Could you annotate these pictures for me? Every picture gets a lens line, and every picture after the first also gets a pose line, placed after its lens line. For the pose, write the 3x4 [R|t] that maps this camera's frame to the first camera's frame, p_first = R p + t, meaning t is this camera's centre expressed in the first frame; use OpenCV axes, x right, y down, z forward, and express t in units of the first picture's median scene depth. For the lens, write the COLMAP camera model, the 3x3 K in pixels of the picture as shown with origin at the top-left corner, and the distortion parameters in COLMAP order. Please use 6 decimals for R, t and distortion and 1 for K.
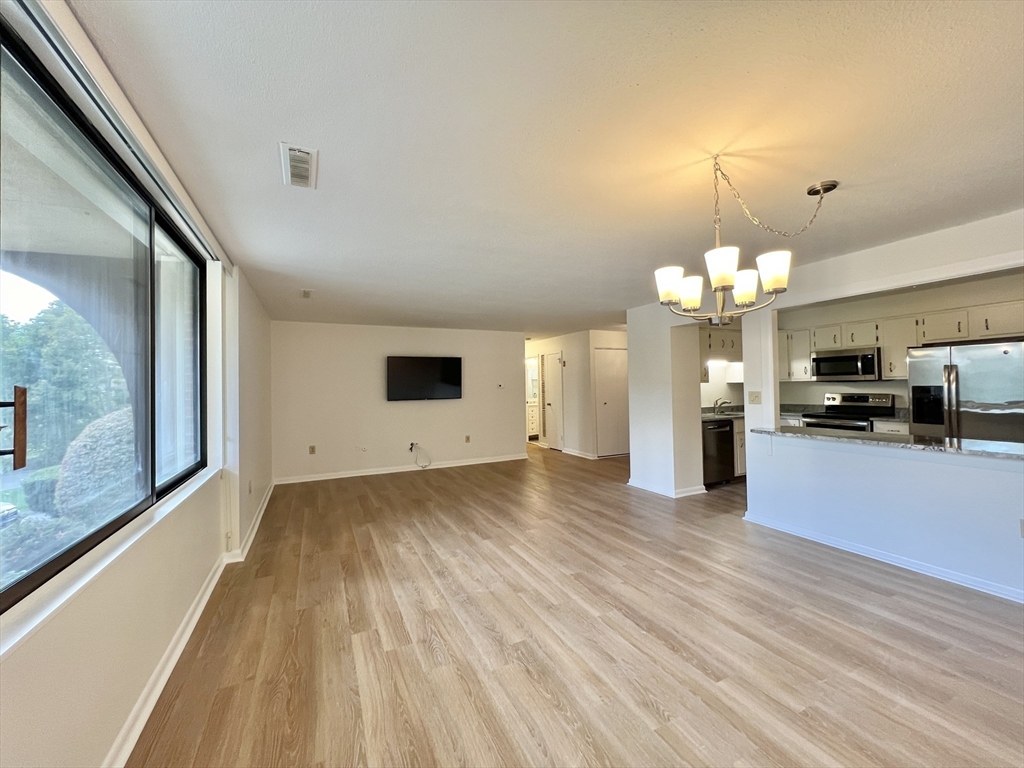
lens RADIAL K [[409.9, 0, 512.2], [0, 409.9, 377.6], [0, 0, 1]] dist [-0.001291, 0.000321]
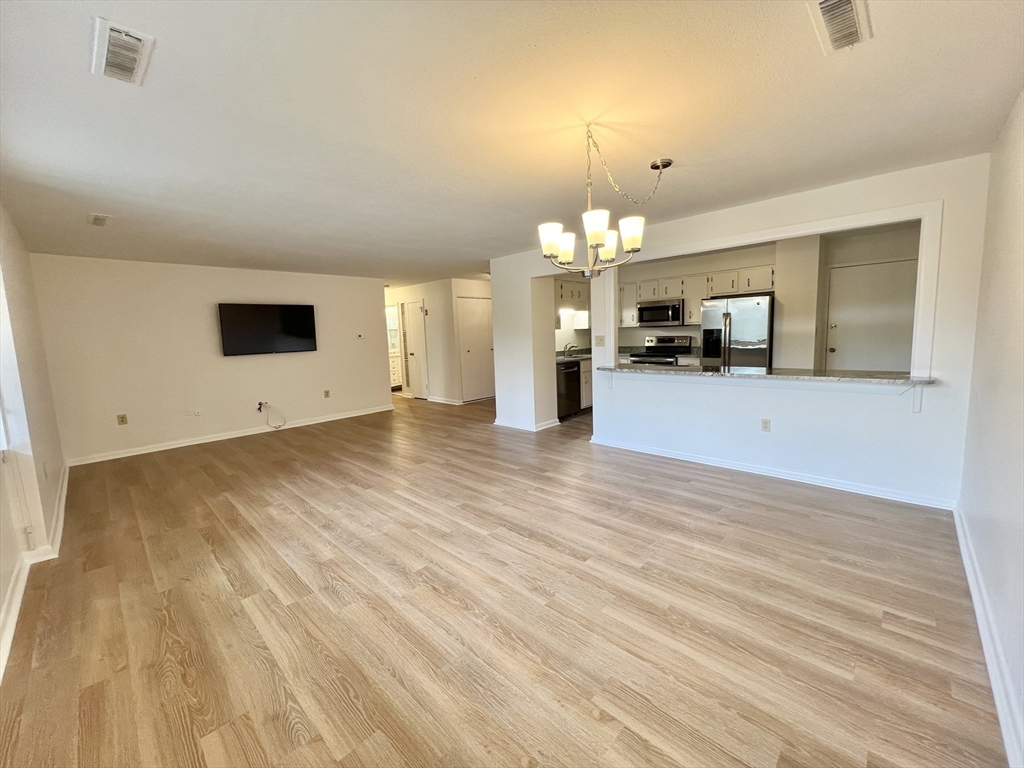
lens RADIAL K [[409.9, 0, 512.2], [0, 409.9, 377.6], [0, 0, 1]] dist [-0.001291, 0.000321]
pose [[0.937523, -0.054737, 0.343592, -0.069501], [0.012381, 0.992170, 0.124278, 0.004690], [-0.347704, -0.112259, 0.930860, -0.029766]]
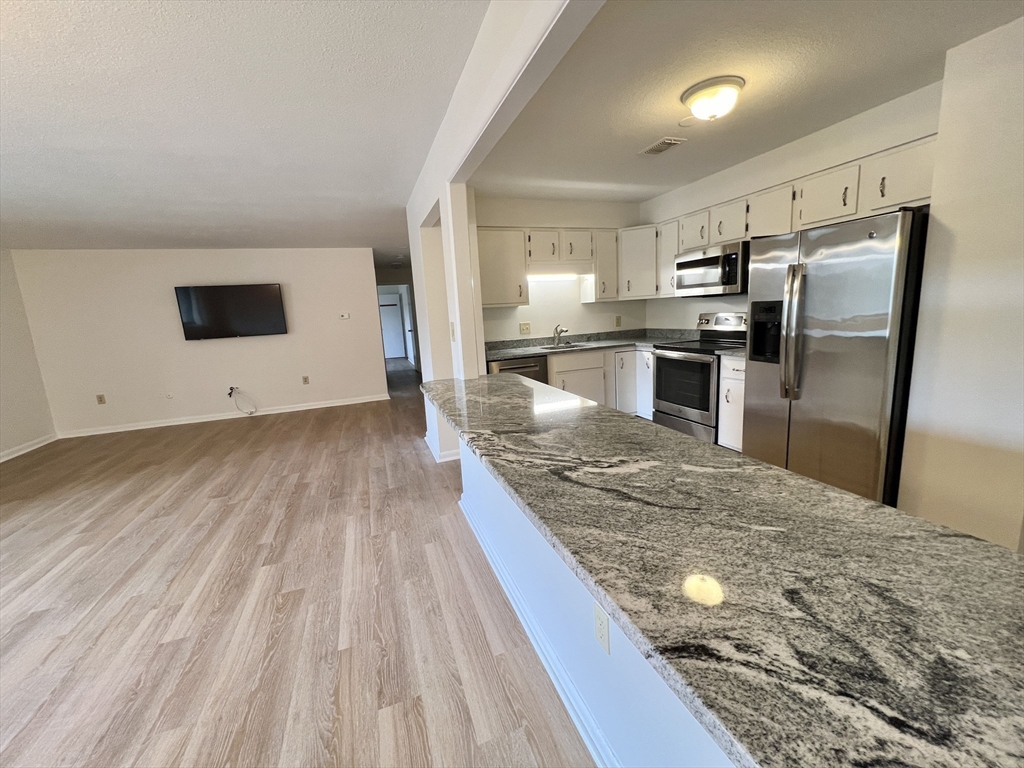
lens RADIAL K [[409.3, 0, 510.6], [0, 409.3, 378.5], [0, 0, 1]] dist [-0.000305, 0.000315]
pose [[0.993955, -0.020576, -0.107843, 0.909075], [0.040715, 0.981321, 0.188021, 0.003861], [0.101960, -0.191275, 0.976226, 0.442231]]
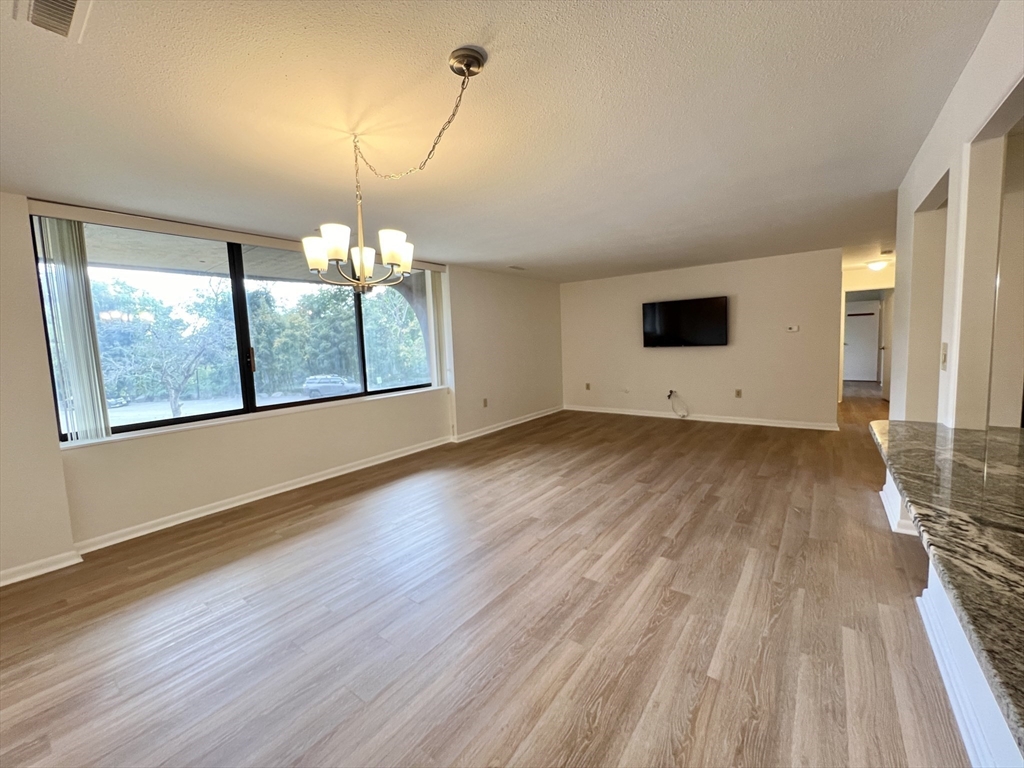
lens RADIAL K [[414.4, 0, 513.0], [0, 414.4, 378.3], [0, 0, 1]] dist [-0.002456, 0.000258]
pose [[0.460378, 0.079903, -0.884119, 0.940890], [0.049150, 0.992119, 0.115257, -0.004275], [0.886361, -0.096516, 0.452823, 0.450842]]
